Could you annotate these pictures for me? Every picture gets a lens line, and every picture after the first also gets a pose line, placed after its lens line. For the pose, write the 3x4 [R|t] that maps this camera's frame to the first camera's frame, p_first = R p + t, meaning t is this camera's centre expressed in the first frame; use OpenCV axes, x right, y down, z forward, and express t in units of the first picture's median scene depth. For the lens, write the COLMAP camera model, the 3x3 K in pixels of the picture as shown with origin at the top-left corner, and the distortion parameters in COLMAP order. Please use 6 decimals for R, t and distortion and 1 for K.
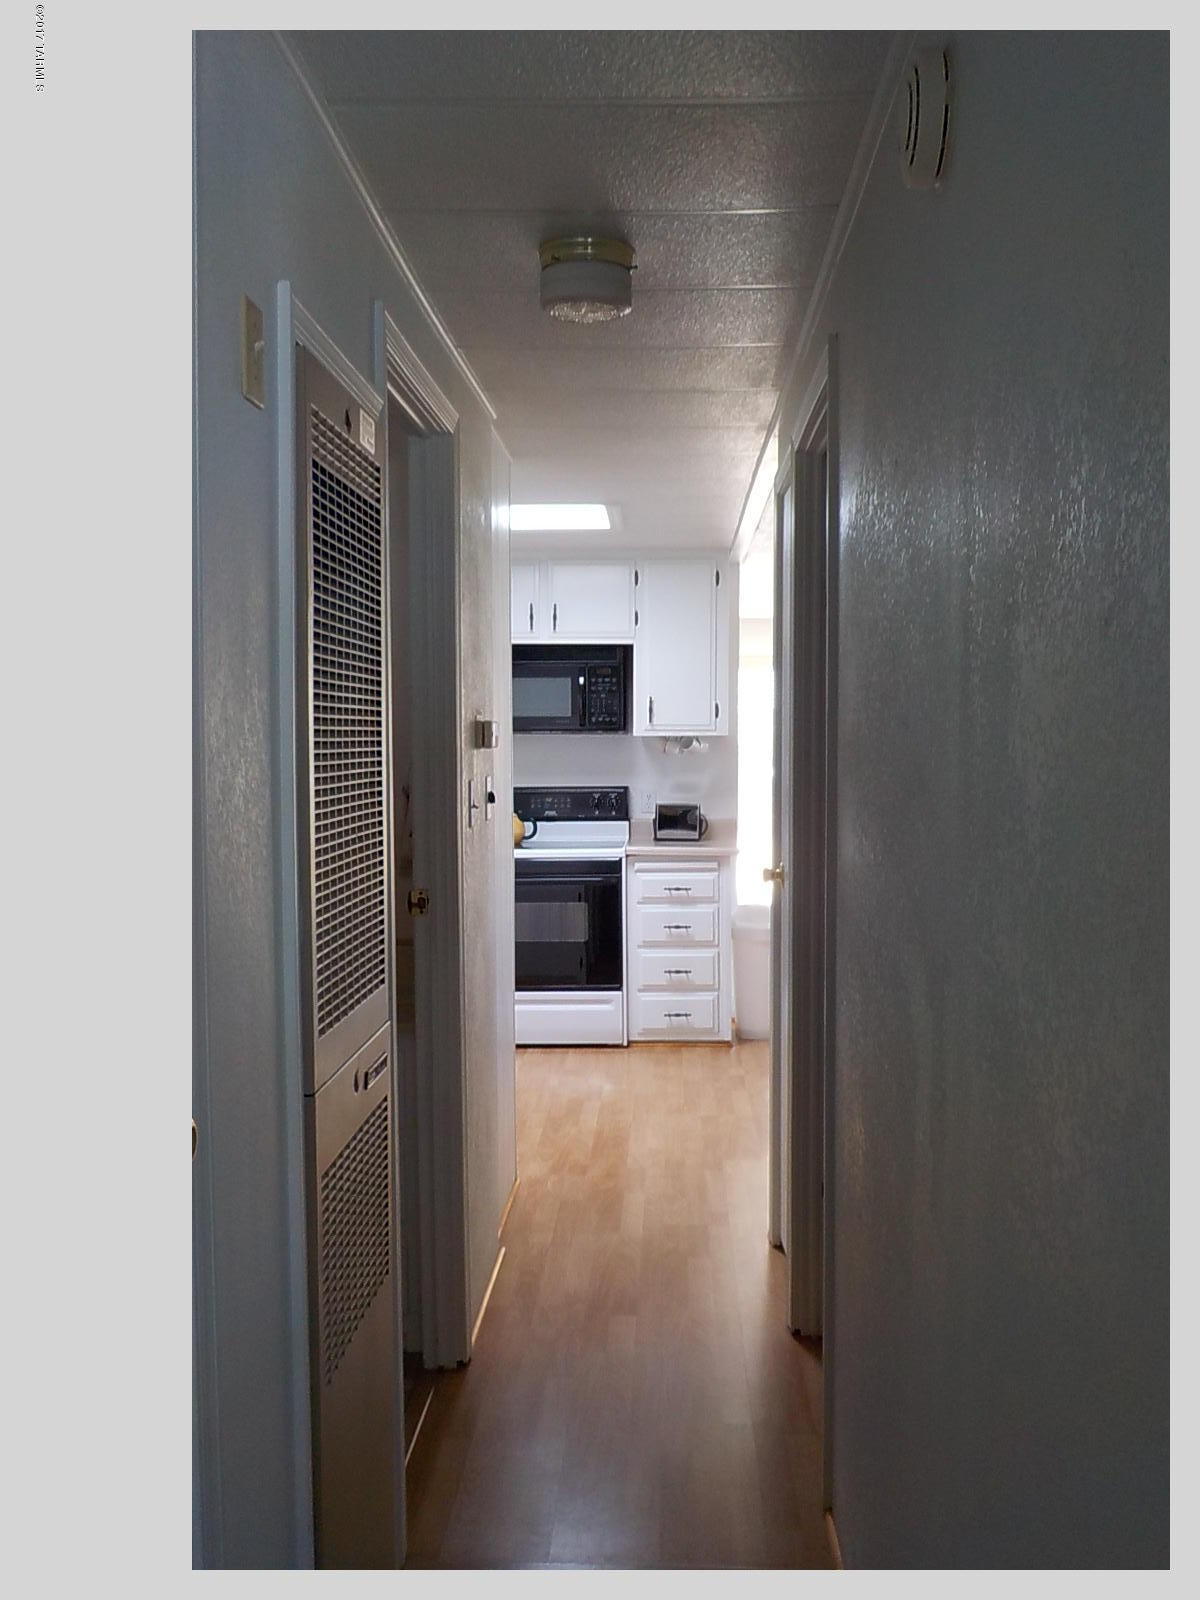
lens RADIAL K [[1458.8, 0, 600.0], [0, 1458.8, 800.0], [0, 0, 1]] dist [0.014530, 0.007178]
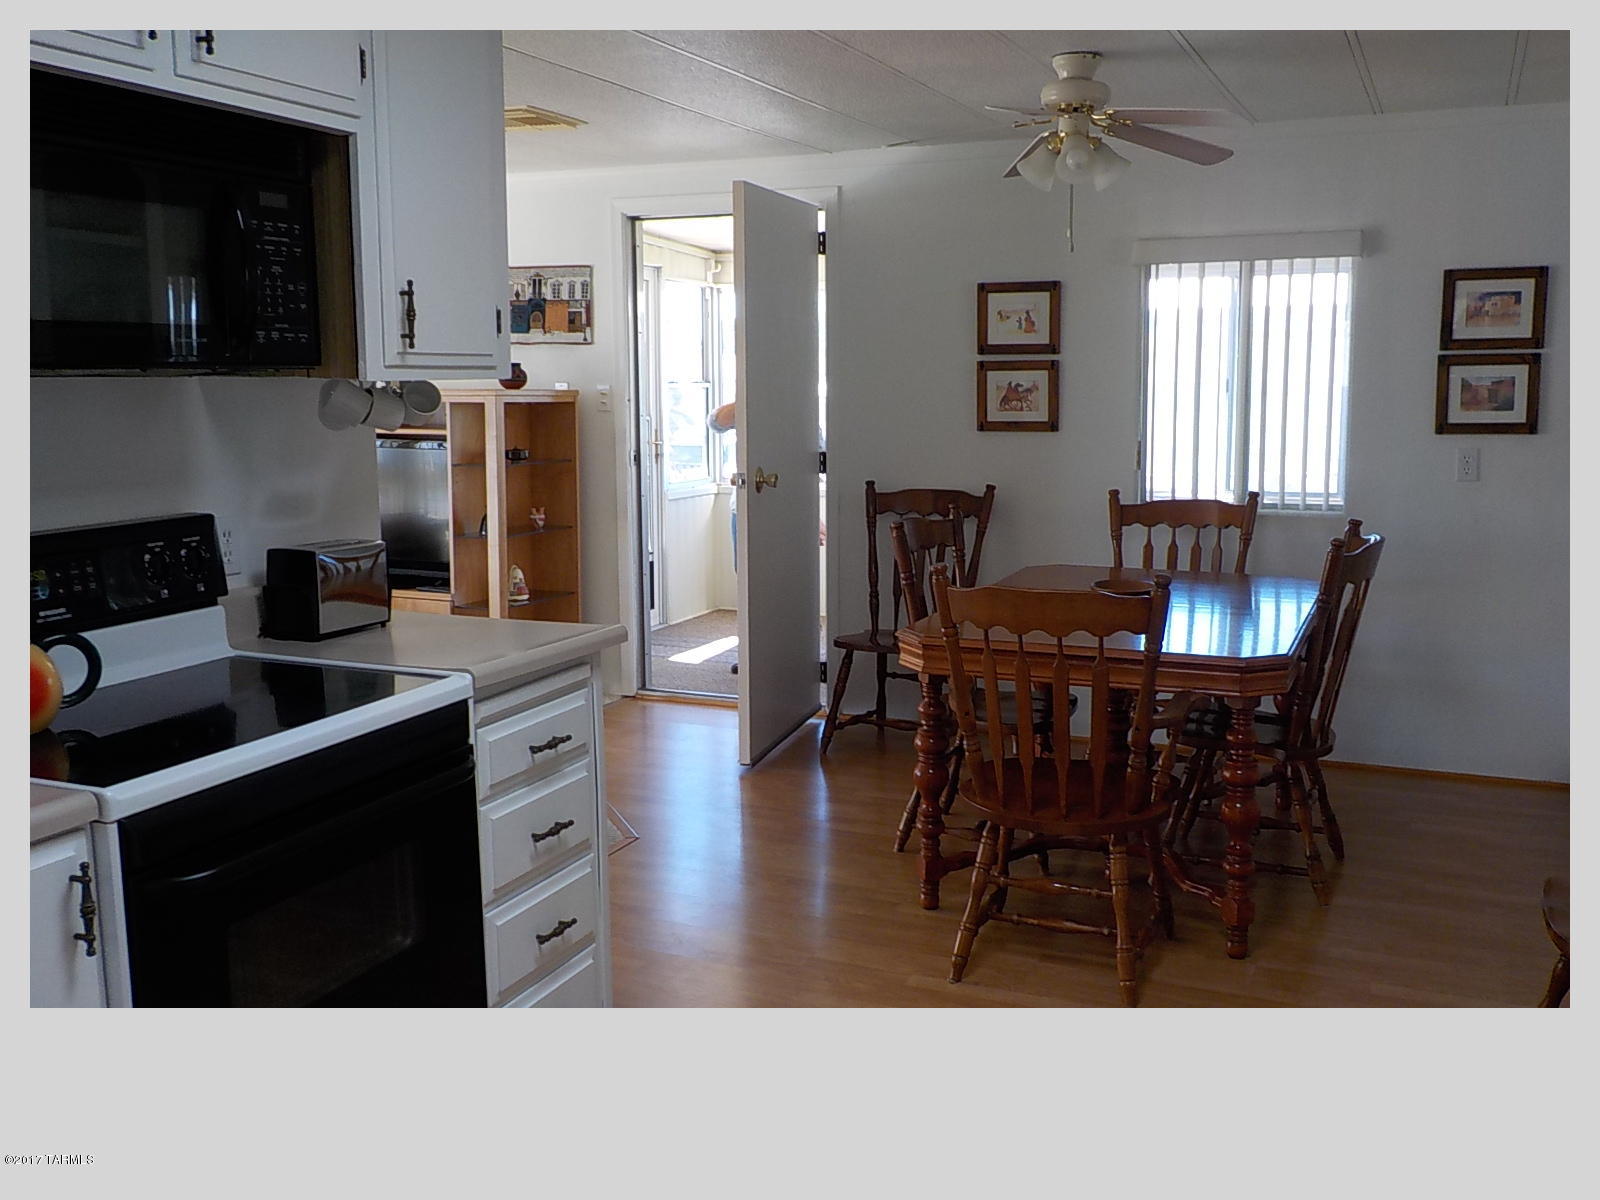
lens RADIAL K [[1458.8, 0, 800.0], [0, 1458.8, 600.0], [0, 0, 1]] dist [0.014530, 0.007178]
pose [[0.381660, -0.143293, 0.913128, -0.292013], [0.045604, 0.989626, 0.136236, -0.034086], [-0.923177, -0.010354, 0.384235, 0.741933]]
